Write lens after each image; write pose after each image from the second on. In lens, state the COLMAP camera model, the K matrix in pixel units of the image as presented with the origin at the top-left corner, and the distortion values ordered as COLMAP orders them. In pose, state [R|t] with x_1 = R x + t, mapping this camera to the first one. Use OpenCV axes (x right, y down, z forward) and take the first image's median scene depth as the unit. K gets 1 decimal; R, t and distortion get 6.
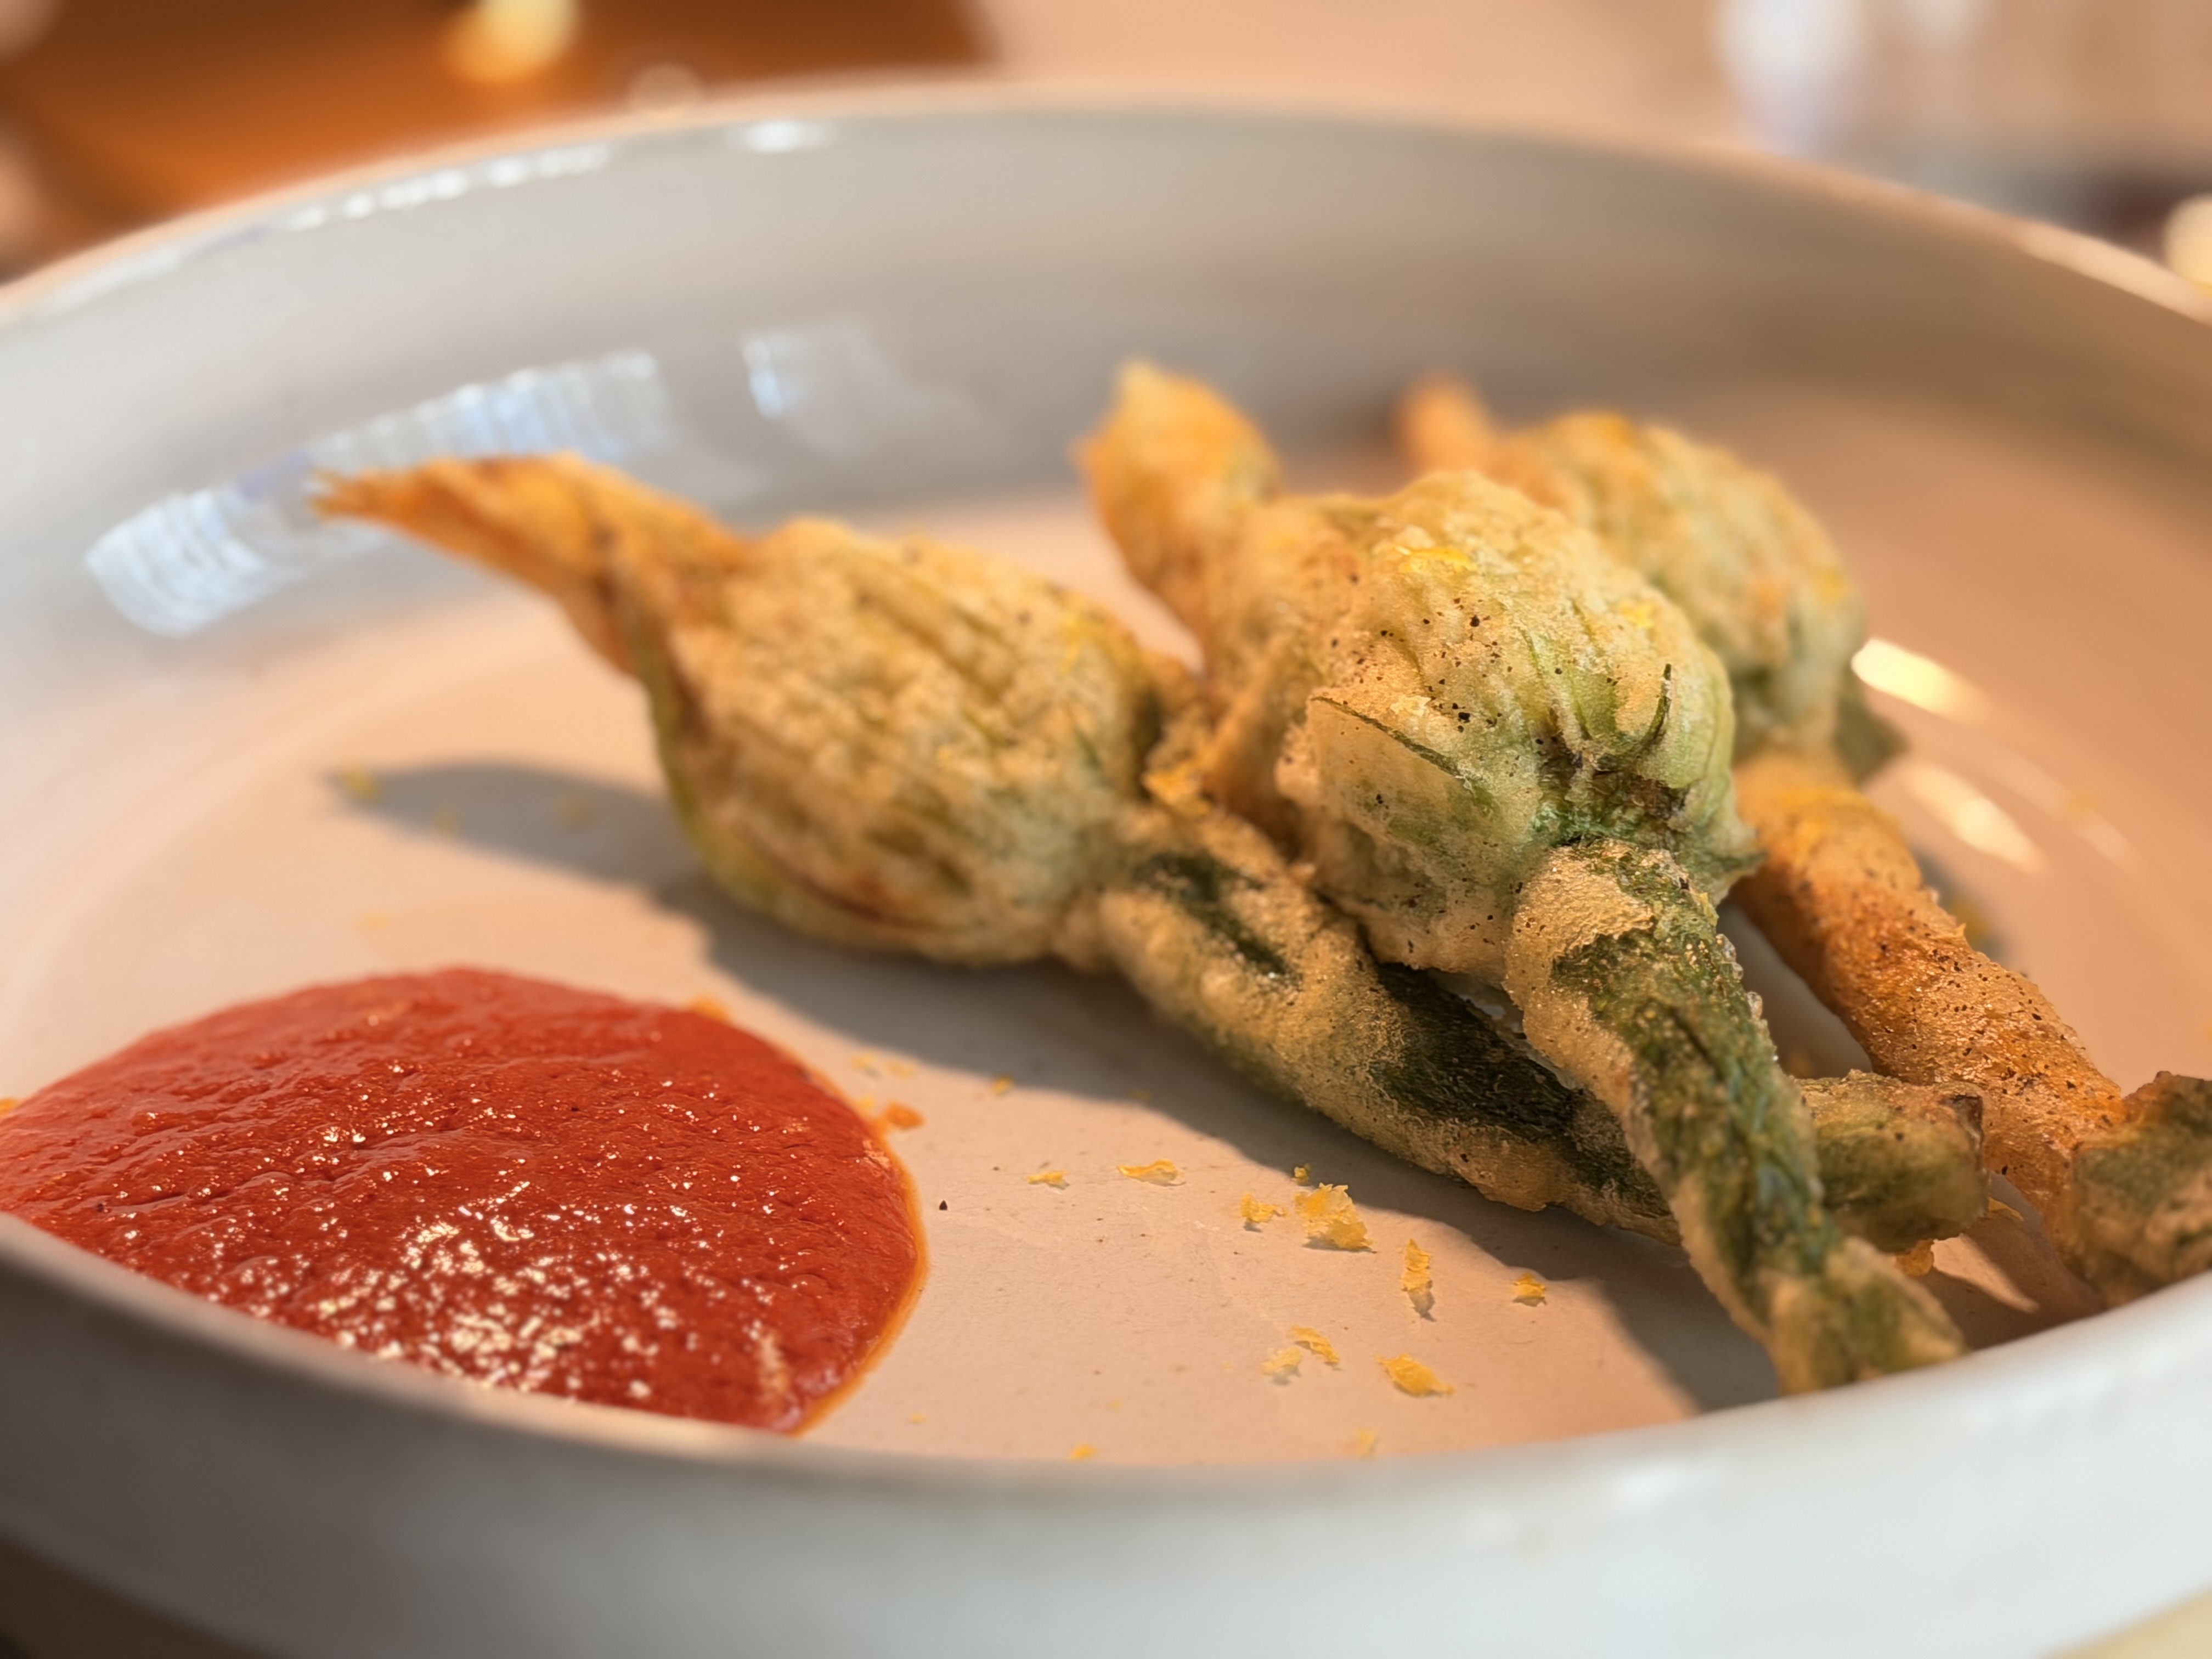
lens RADIAL K [[4435.0, 0, 1106.0], [0, 4435.0, 829.5], [0, 0, 1]] dist [0.009000, 0.127776]
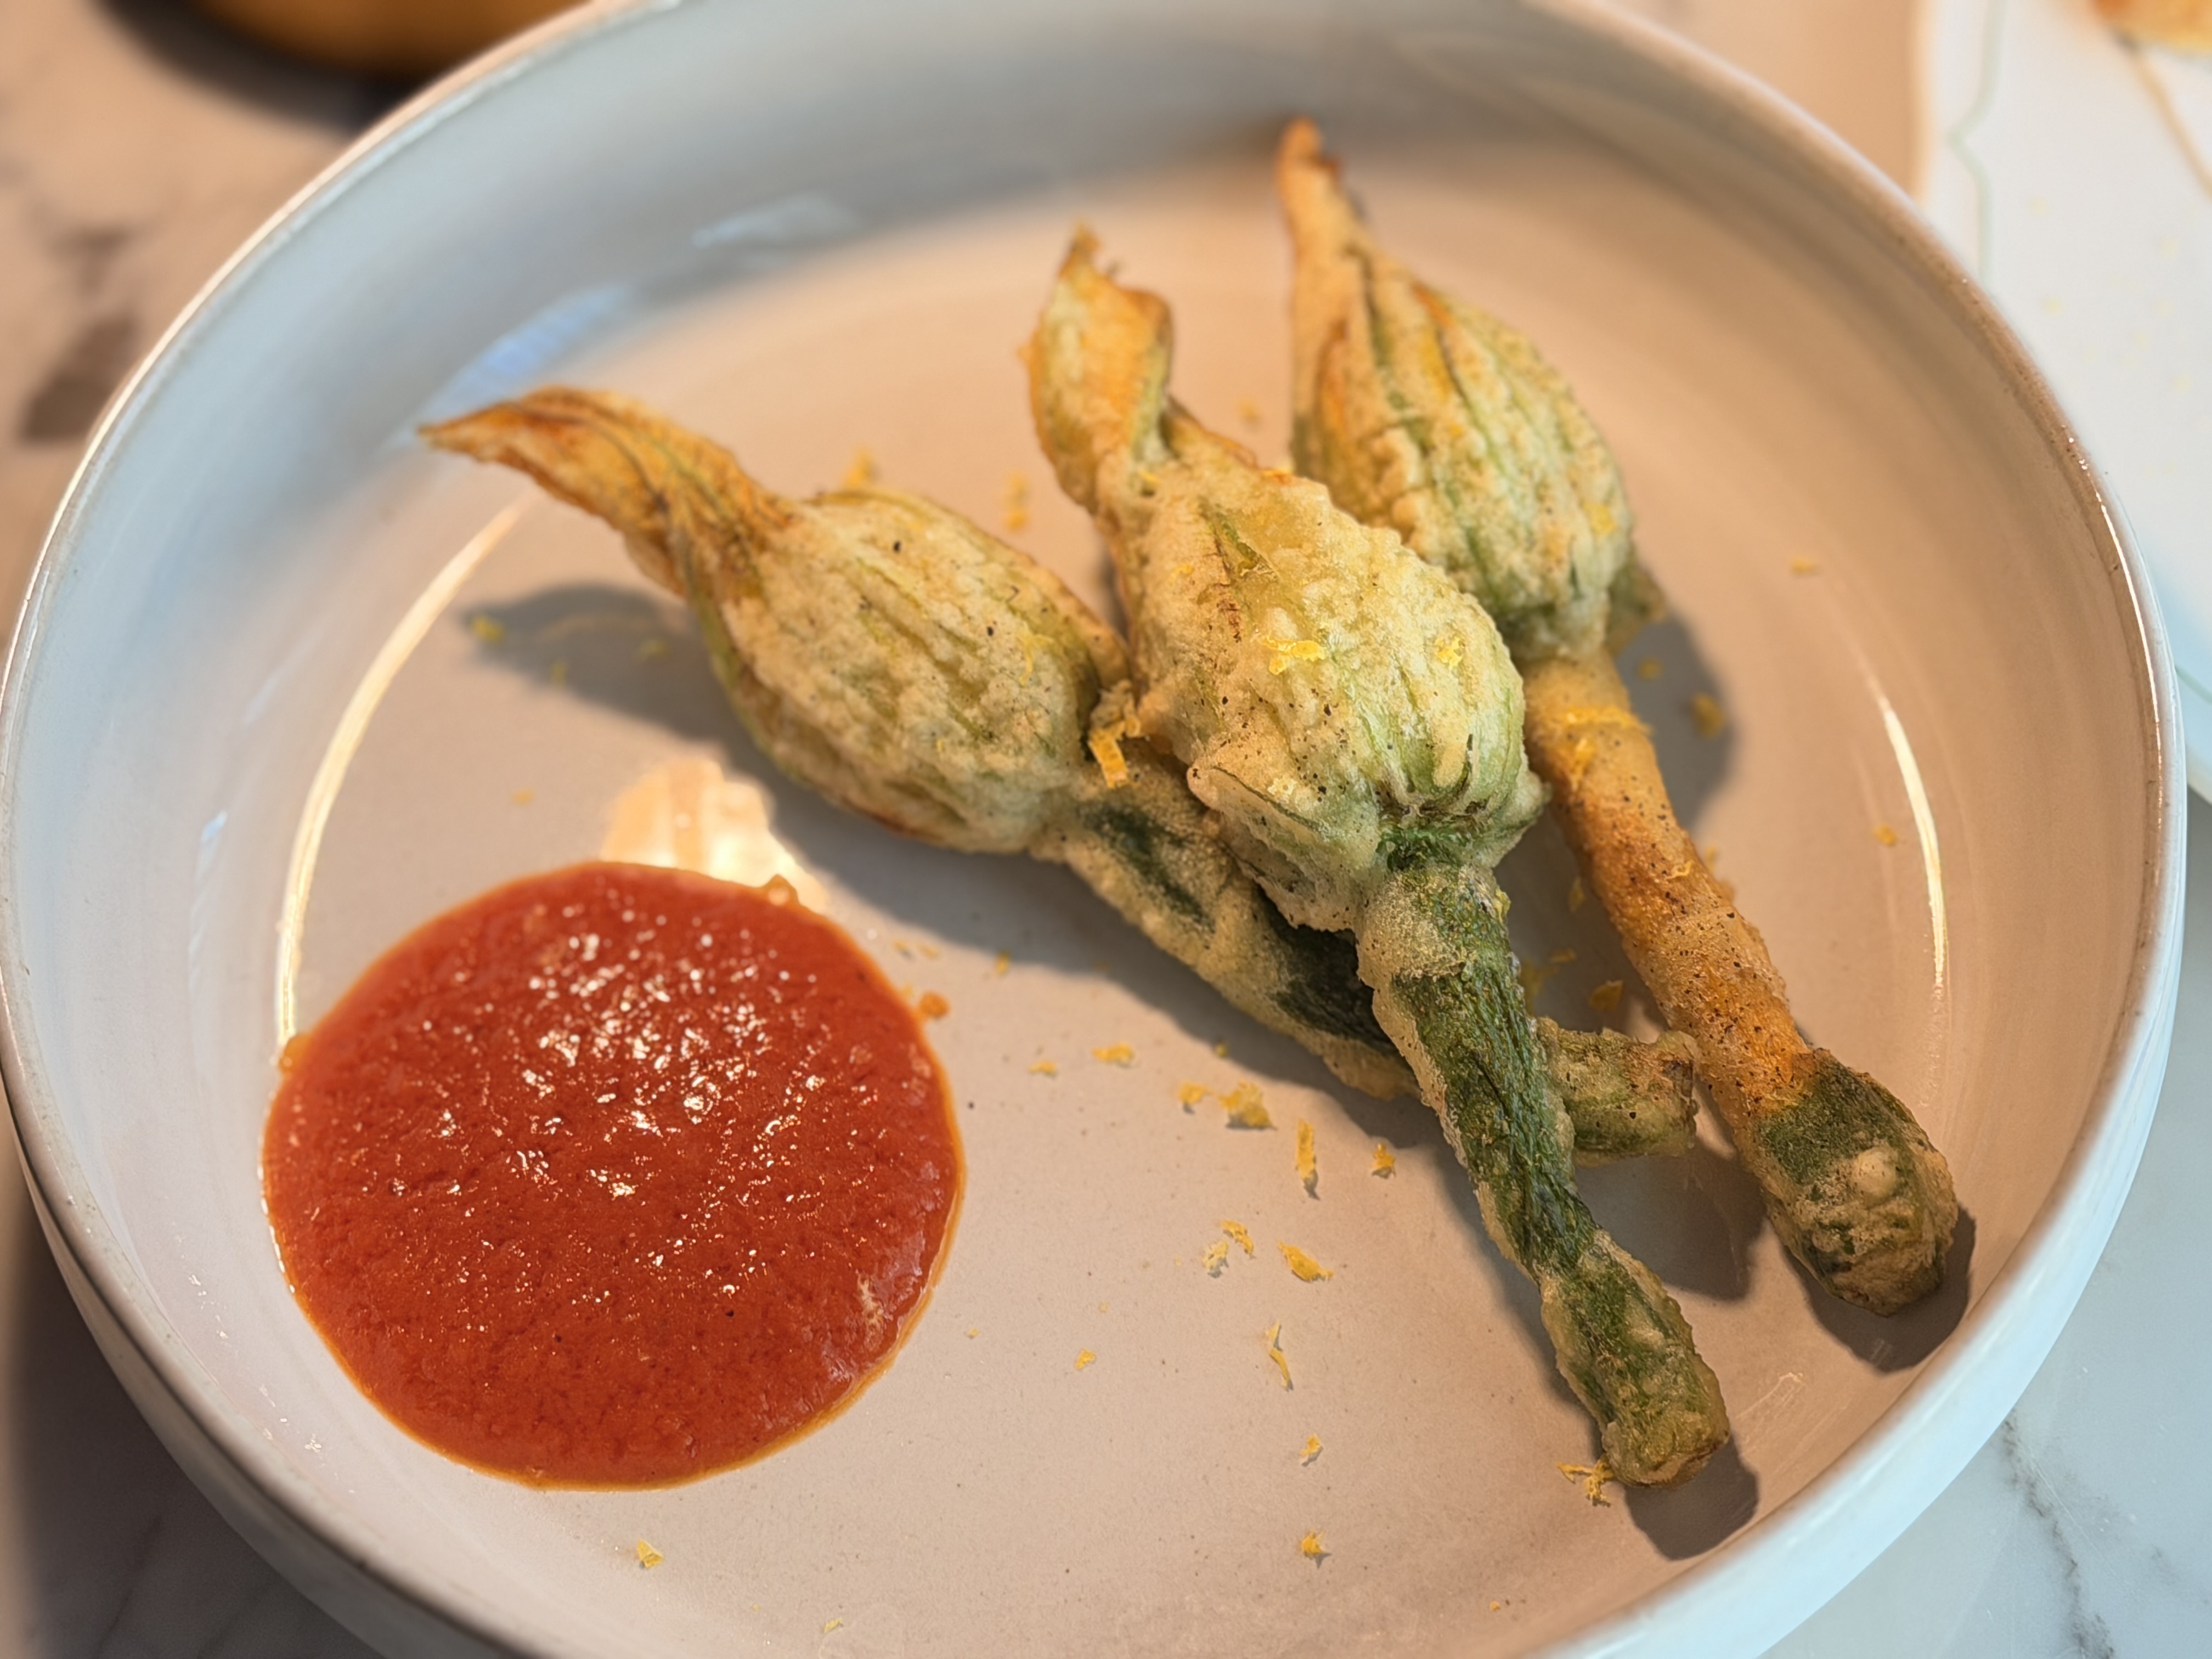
lens RADIAL K [[4435.0, 0, 1106.0], [0, 4435.0, 829.5], [0, 0, 1]] dist [0.009000, 0.127776]
pose [[0.997451, -0.070384, -0.011714, 0.028433], [0.067024, 0.867921, 0.492159, -0.669082], [-0.024473, -0.491689, 0.870427, -0.188677]]
